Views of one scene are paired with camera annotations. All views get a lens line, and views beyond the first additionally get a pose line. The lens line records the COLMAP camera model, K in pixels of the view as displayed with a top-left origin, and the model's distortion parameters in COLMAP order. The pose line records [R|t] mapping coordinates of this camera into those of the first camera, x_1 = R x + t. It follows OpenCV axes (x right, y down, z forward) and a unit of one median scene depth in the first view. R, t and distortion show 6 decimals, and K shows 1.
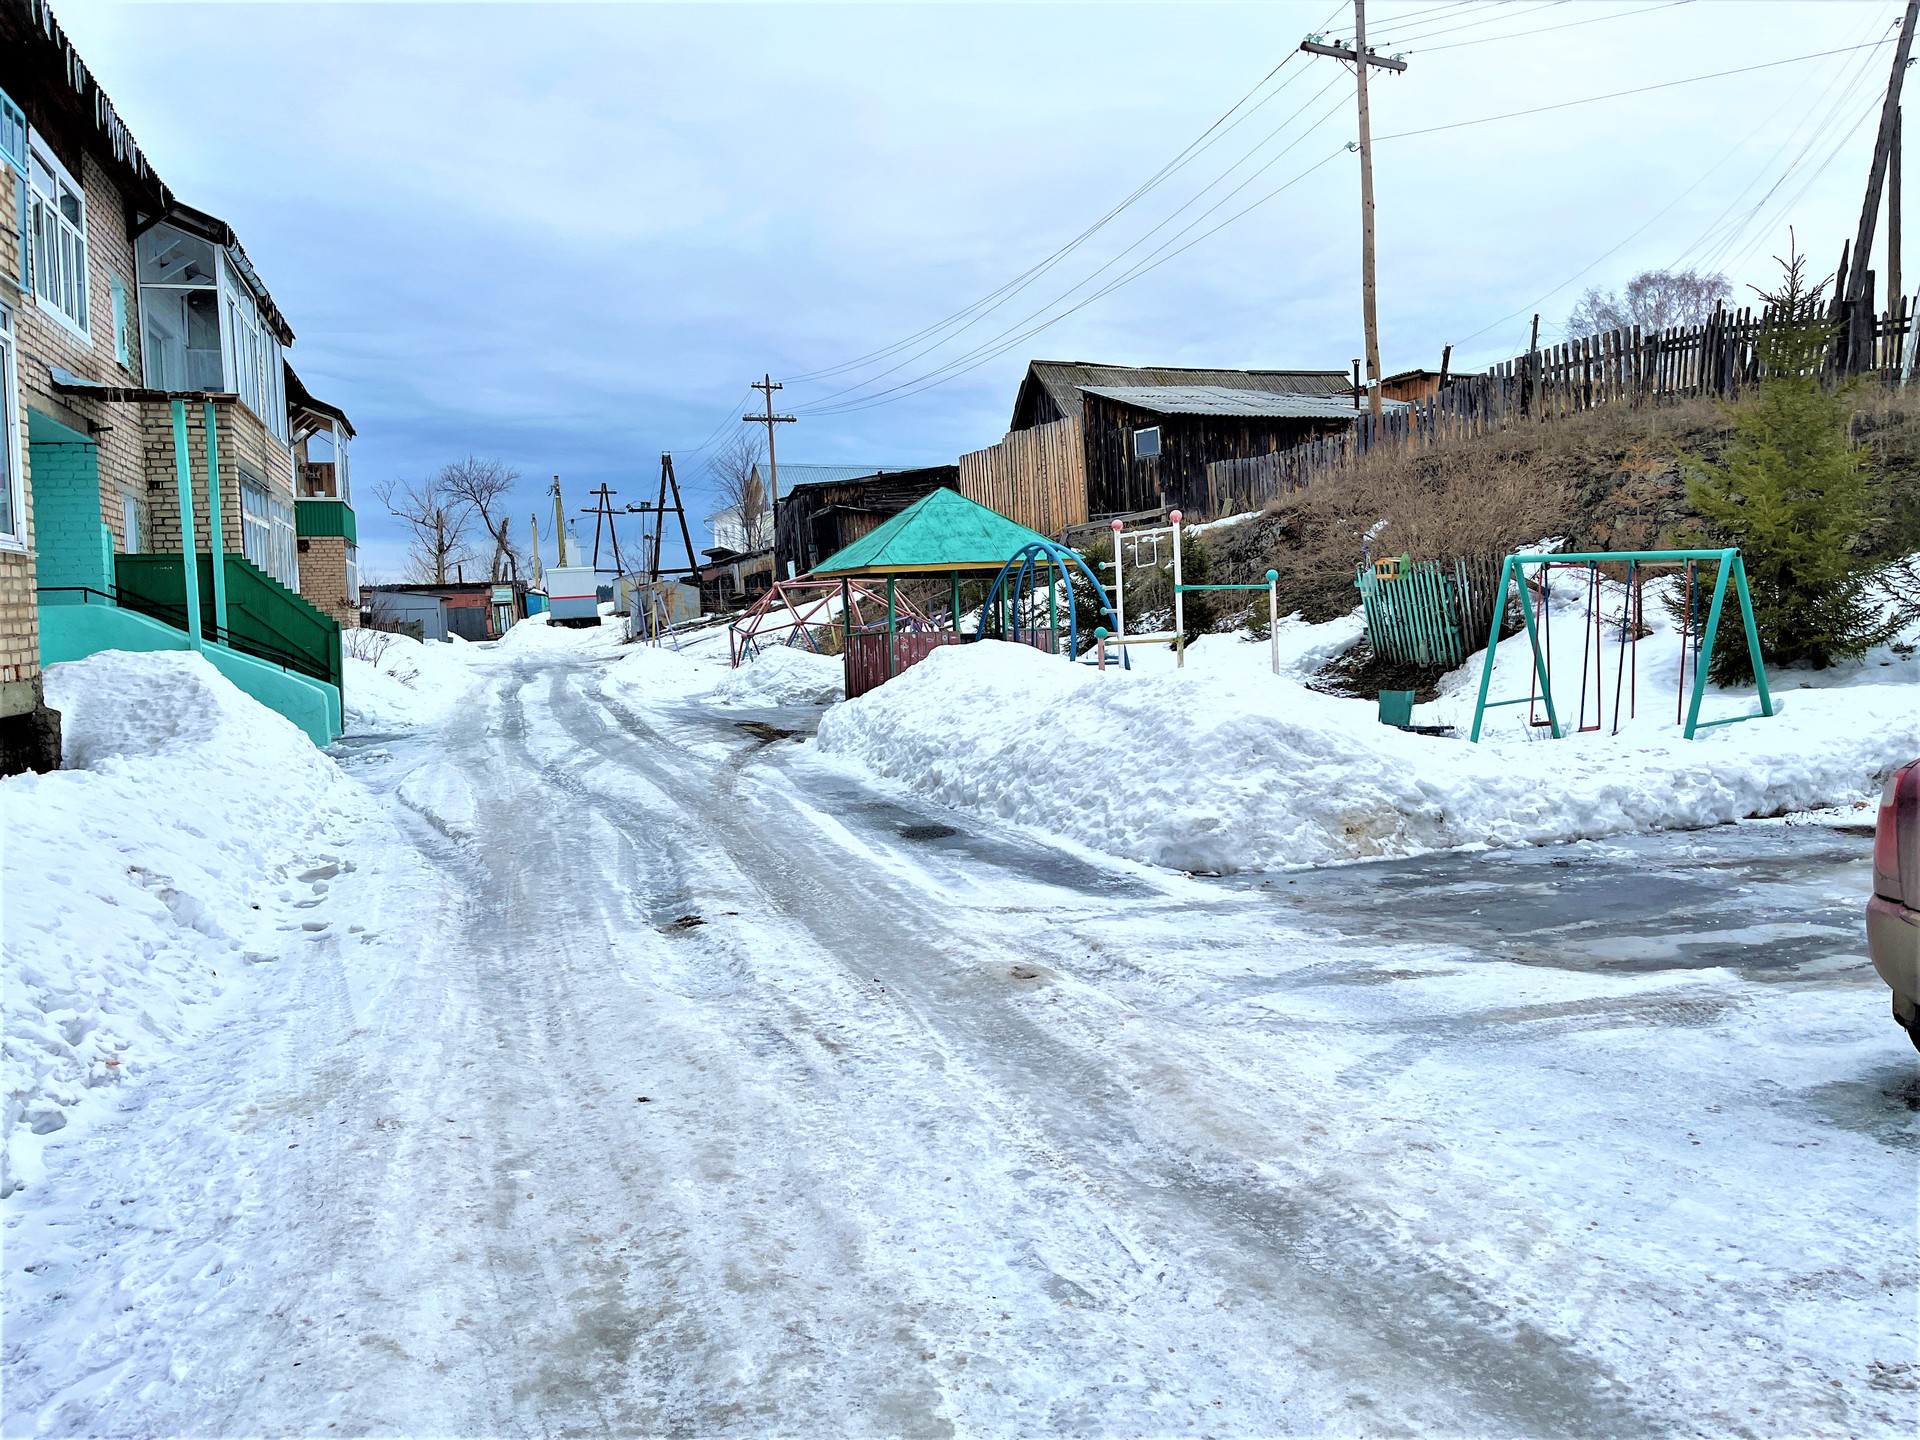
lens RADIAL K [[1454.3, 0, 959.6], [0, 1454.3, 709.9], [0, 0, 1]] dist [0.058644, -0.080592]
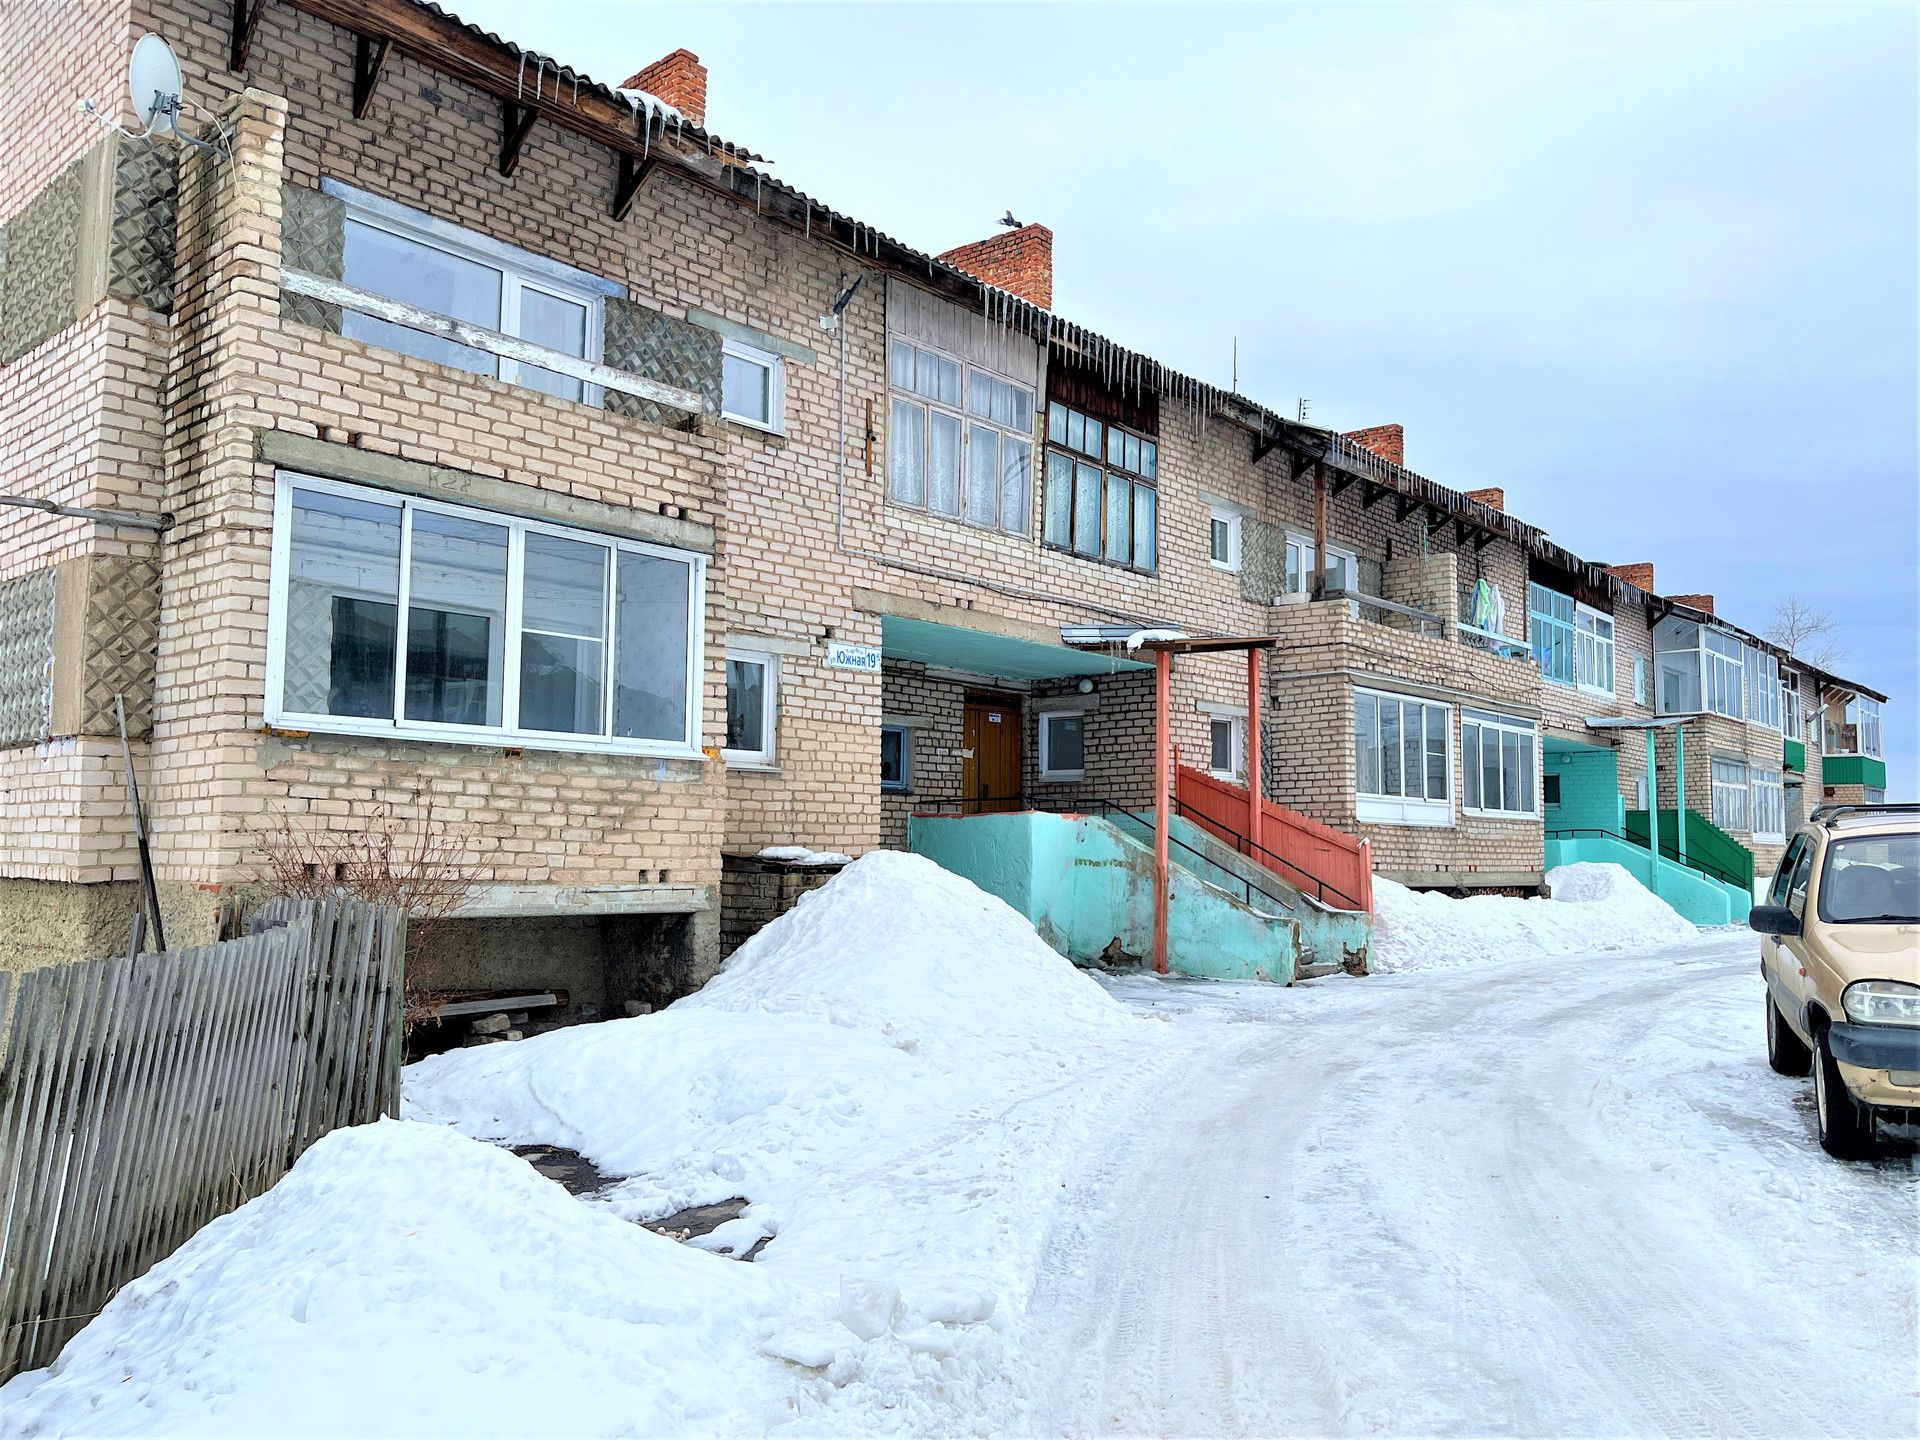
lens RADIAL K [[1454.3, 0, 959.6], [0, 1454.3, 709.9], [0, 0, 1]] dist [0.058644, -0.080592]
pose [[0.502865, -0.052504, -0.862769, 0.581064], [-0.077707, 0.991366, -0.105622, 0.025405], [0.860865, 0.120156, 0.494443, -0.617407]]
